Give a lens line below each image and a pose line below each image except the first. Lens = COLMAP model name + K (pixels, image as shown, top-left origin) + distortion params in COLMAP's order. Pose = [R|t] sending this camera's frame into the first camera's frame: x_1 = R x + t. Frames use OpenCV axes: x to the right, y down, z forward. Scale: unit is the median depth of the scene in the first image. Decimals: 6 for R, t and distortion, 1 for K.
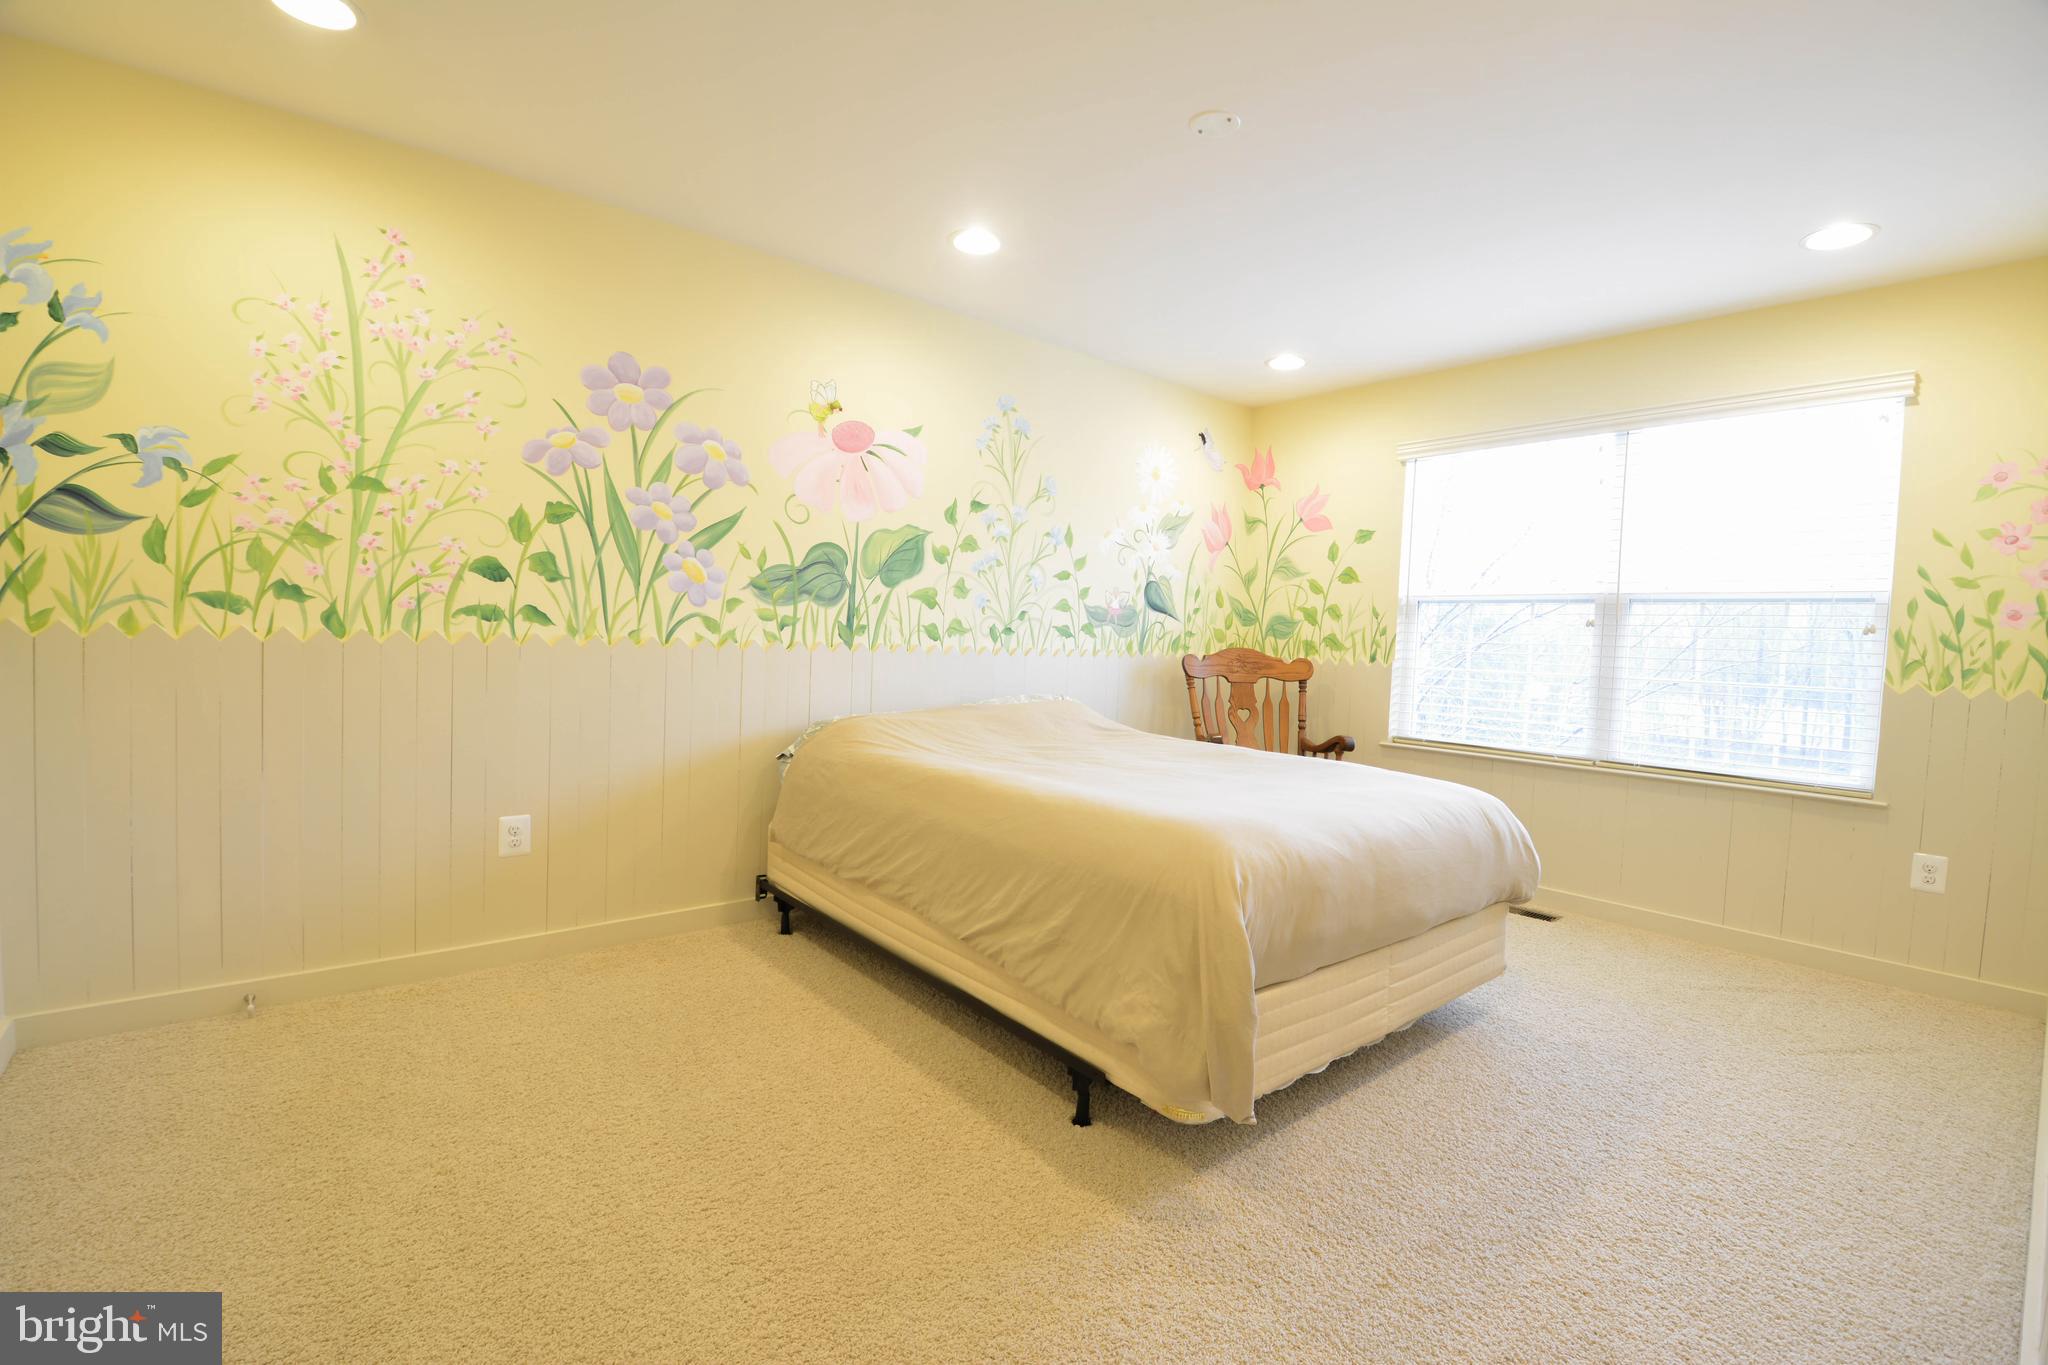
lens RADIAL K [[898.2, 0, 1017.8], [0, 898.2, 684.8], [0, 0, 1]] dist [0.001836, -0.028675]
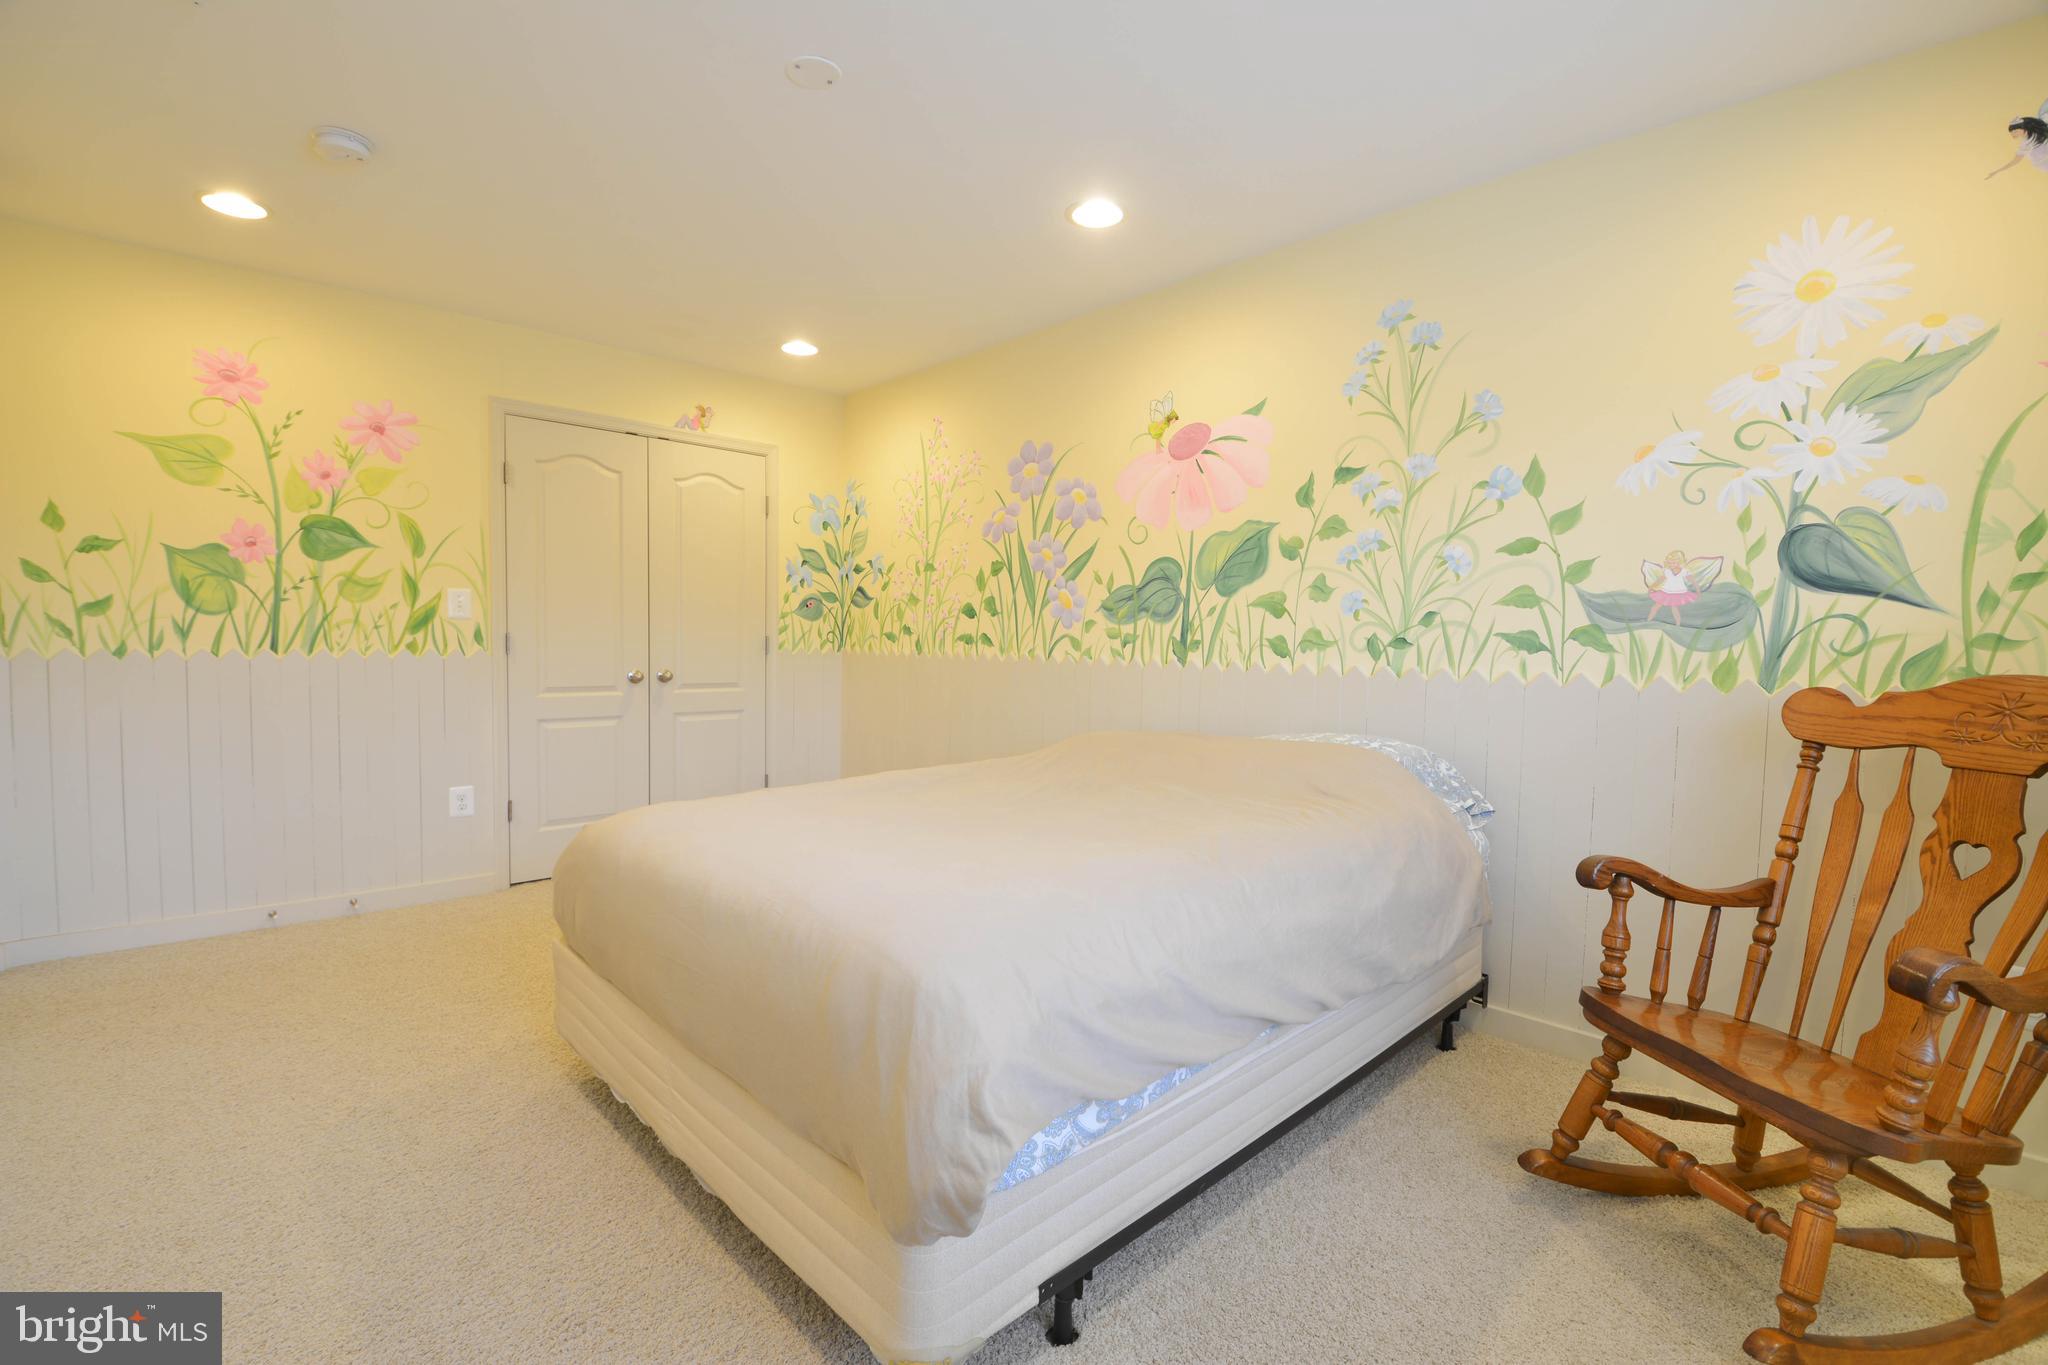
lens RADIAL K [[898.2, 0, 1017.8], [0, 898.2, 684.8], [0, 0, 1]] dist [0.001836, -0.028675]
pose [[0.051429, 0.015603, -0.998555, 0.739257], [-0.066367, 0.997721, 0.012171, -0.019994], [0.996469, 0.065645, 0.052348, 0.771727]]
